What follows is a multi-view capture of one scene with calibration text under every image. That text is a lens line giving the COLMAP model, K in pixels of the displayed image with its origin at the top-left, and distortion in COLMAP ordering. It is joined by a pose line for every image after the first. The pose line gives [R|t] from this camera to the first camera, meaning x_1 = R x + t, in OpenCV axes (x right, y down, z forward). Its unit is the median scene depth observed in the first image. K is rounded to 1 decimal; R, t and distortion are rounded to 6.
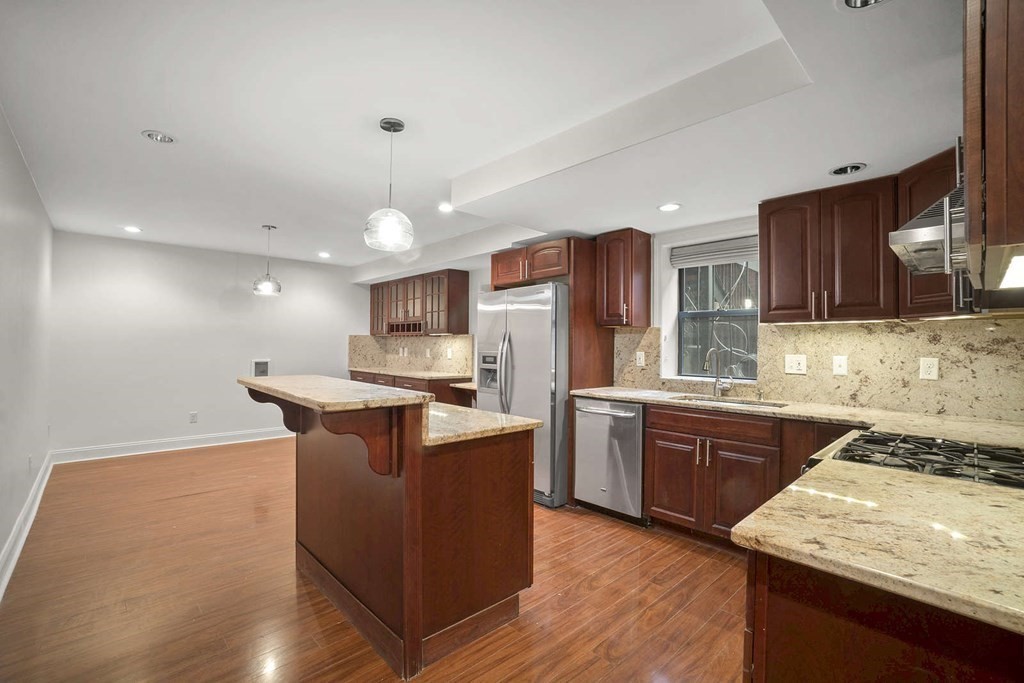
lens RADIAL K [[449.5, 0, 491.0], [0, 449.5, 344.3], [0, 0, 1]] dist [-0.052658, 0.011510]
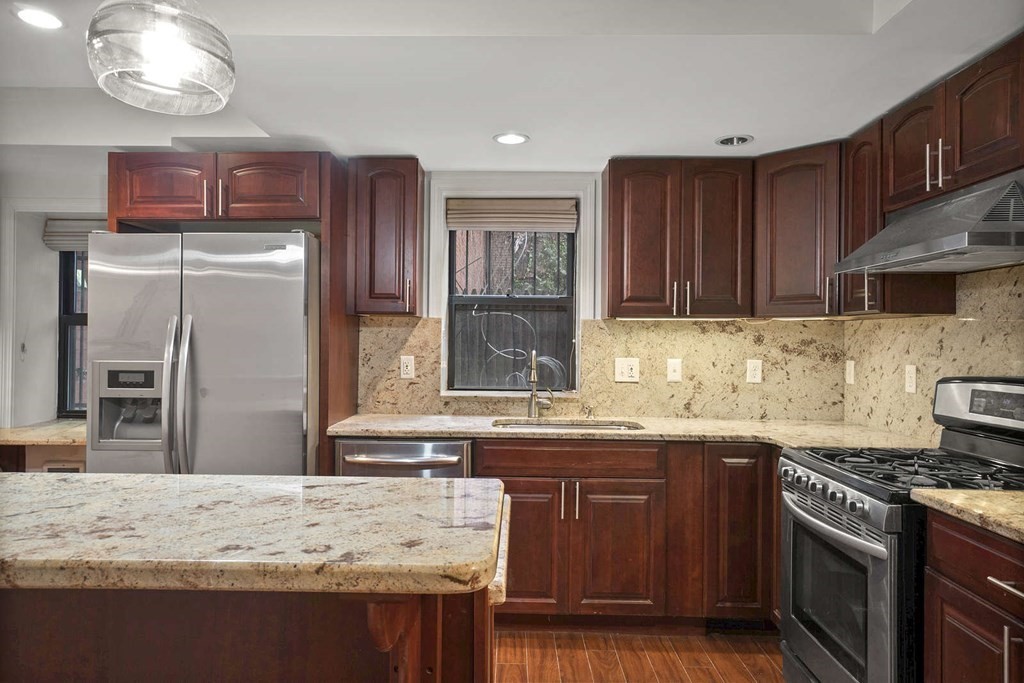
lens RADIAL K [[678.0, 0, 507.8], [0, 678.0, 339.7], [0, 0, 1]] dist [0.006566, 0.003829]
pose [[0.678801, -0.003313, 0.734315, -0.347366], [-0.003500, 0.999964, 0.007748, -0.017672], [-0.734314, -0.007830, 0.678764, 0.317628]]
